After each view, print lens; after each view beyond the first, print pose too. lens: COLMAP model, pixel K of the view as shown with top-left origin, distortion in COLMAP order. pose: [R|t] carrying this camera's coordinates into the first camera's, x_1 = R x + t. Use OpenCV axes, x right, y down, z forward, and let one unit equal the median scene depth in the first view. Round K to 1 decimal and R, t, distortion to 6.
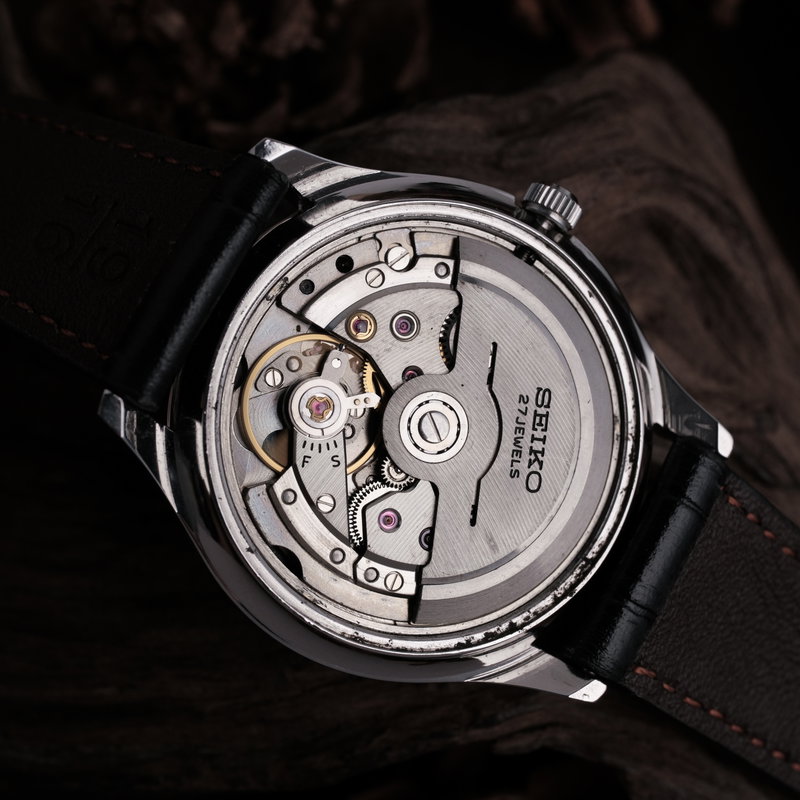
lens RADIAL K [[1394.5, 0, 400.0], [0, 1394.5, 400.0], [0, 0, 1]] dist [0.032159, -0.022596]
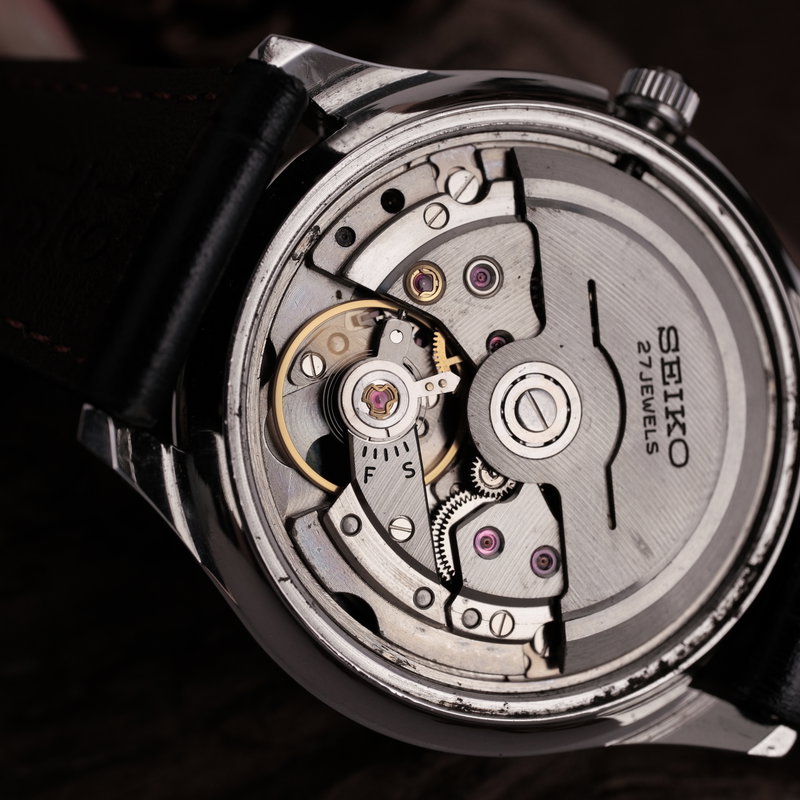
lens RADIAL K [[1394.5, 0, 400.0], [0, 1394.5, 400.0], [0, 0, 1]] dist [0.032159, -0.022596]
pose [[0.995089, -0.098024, 0.013736, -0.056419], [0.097710, 0.994973, 0.021922, -0.009098], [-0.015816, -0.020472, 0.999665, 0.265349]]
